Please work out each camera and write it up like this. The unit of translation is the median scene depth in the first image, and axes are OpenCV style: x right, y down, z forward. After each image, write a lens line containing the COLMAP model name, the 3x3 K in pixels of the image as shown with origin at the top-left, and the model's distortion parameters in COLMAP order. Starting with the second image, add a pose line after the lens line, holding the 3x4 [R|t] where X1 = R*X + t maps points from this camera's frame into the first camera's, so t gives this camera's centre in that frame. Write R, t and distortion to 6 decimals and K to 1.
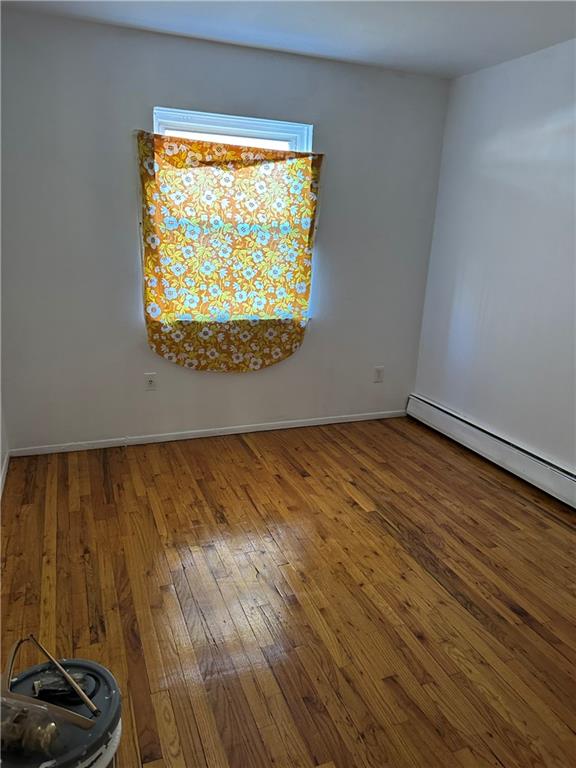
lens RADIAL K [[542.8, 0, 289.1], [0, 542.8, 384.8], [0, 0, 1]] dist [0.052887, -0.042473]
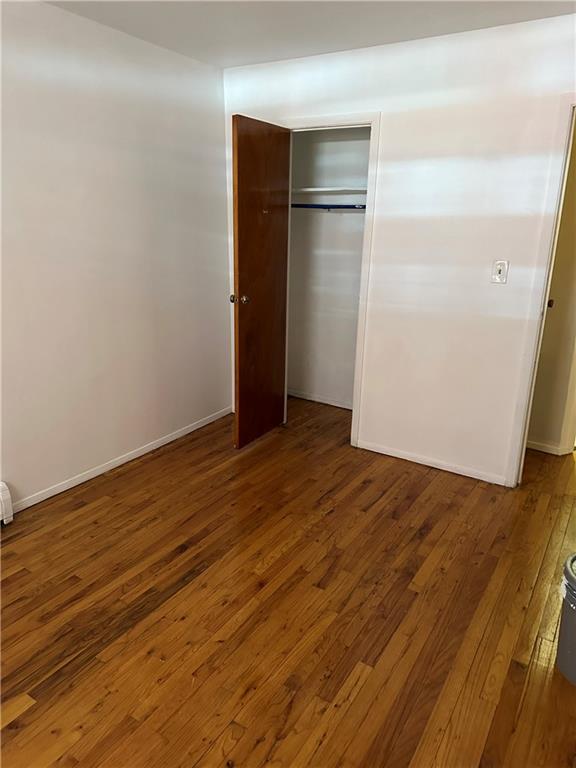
lens RADIAL K [[542.8, 0, 288.9], [0, 542.8, 382.9], [0, 0, 1]] dist [0.052887, -0.042473]
pose [[-0.585813, -0.273987, 0.762728, -0.516853], [0.195971, 0.865305, 0.461350, -0.394331], [-0.786396, 0.419737, -0.453214, 1.227881]]
